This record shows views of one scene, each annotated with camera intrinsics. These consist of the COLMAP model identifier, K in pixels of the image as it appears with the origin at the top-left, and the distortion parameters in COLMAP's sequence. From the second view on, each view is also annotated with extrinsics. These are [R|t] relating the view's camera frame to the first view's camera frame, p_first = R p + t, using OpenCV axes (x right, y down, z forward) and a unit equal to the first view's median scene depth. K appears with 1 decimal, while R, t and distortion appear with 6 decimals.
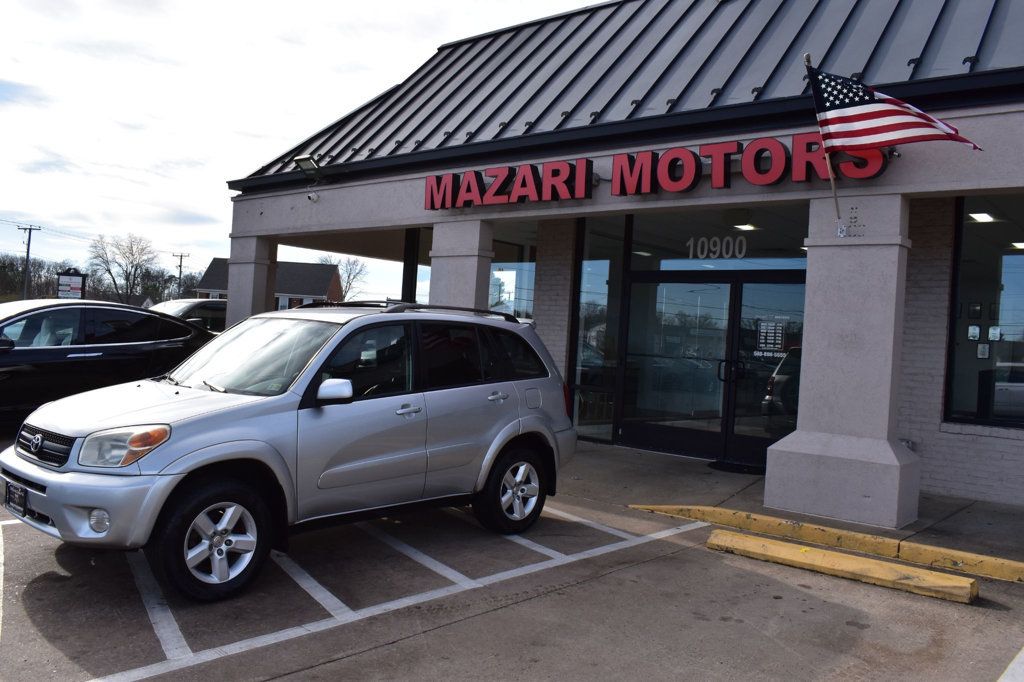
lens RADIAL K [[863.6, 0, 503.0], [0, 863.6, 338.1], [0, 0, 1]] dist [-0.078952, -0.008919]
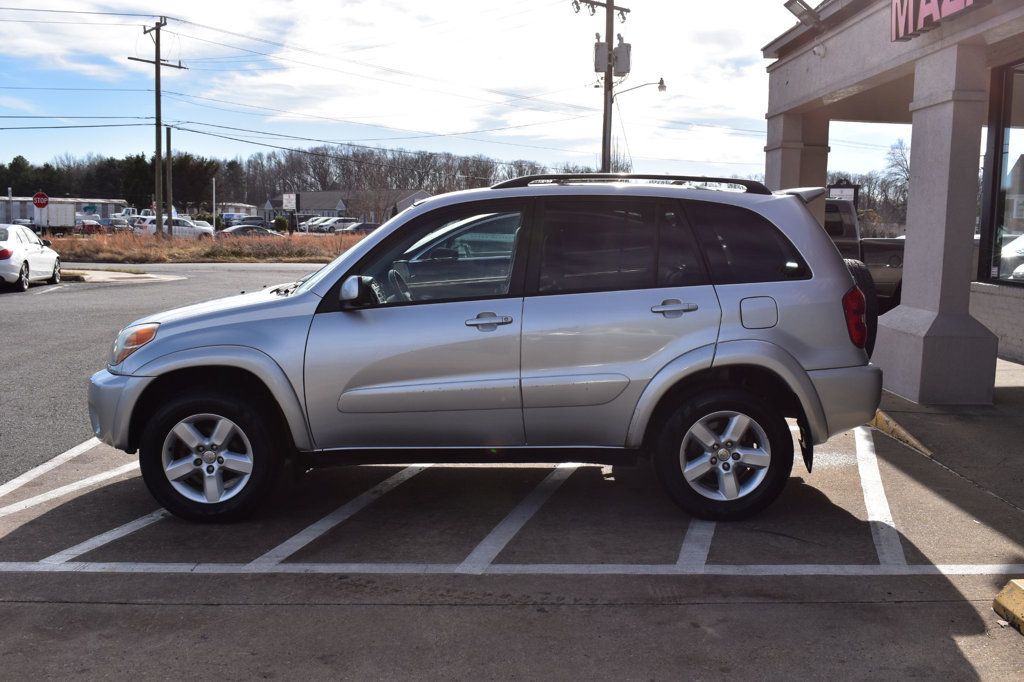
lens RADIAL K [[995.7, 0, 507.4], [0, 995.7, 373.8], [0, 0, 1]] dist [-0.075167, 0.000000]
pose [[0.667435, 0.065599, -0.741773, 0.483377], [0.021539, 0.993995, 0.107284, 0.034337], [0.744356, -0.087582, 0.662014, 0.414363]]
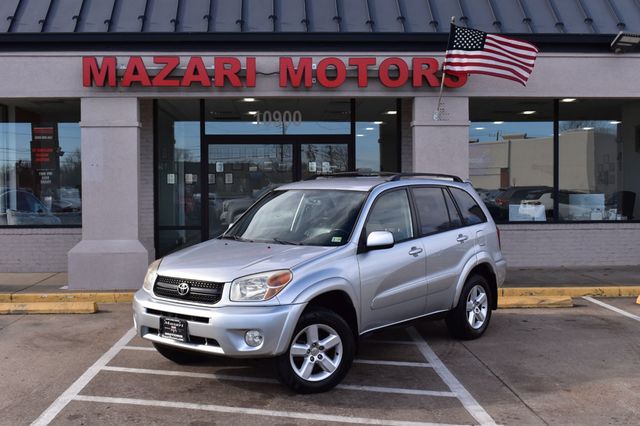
lens RADIAL K [[801.7, 0, 319.1], [0, 801.7, 213.6], [0, 0, 1]] dist [-0.053763, 0.000000]
pose [[0.709270, -0.085825, 0.699693, -1.037966], [0.046672, 0.996100, 0.074872, -0.074317], [-0.703391, -0.020448, 0.710509, 0.034498]]
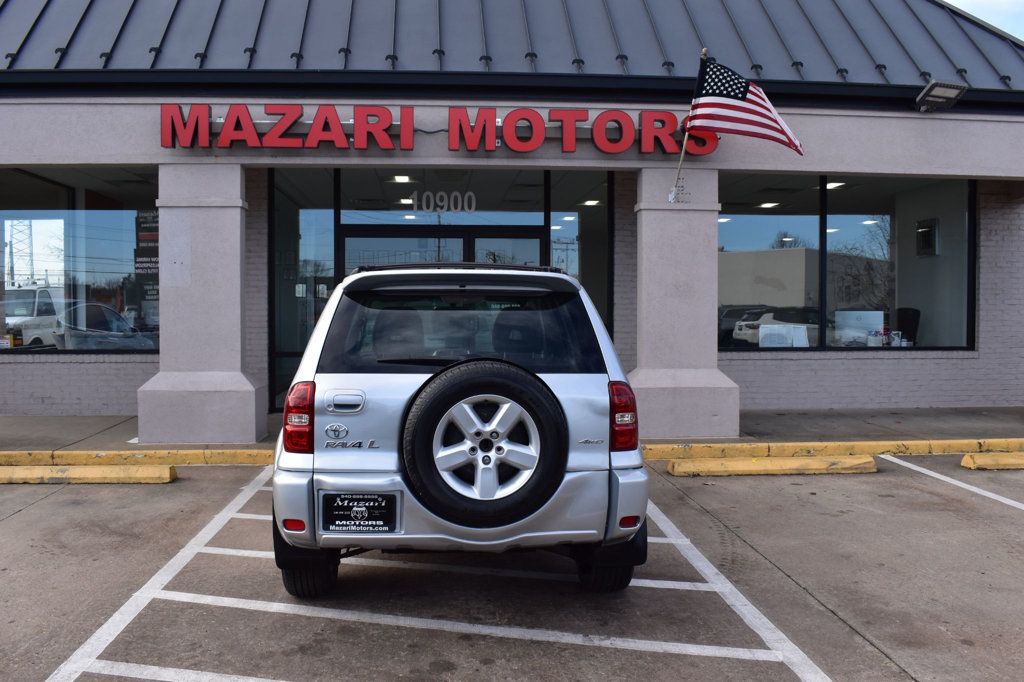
lens RADIAL K [[926.1, 0, 509.9], [0, 926.1, 342.7], [0, 0, 1]] dist [-0.088491, 0.009187]
pose [[0.685549, -0.085944, 0.722936, -0.809345], [0.038950, 0.995915, 0.081460, -0.043963], [-0.726983, -0.027687, 0.686097, 0.324954]]
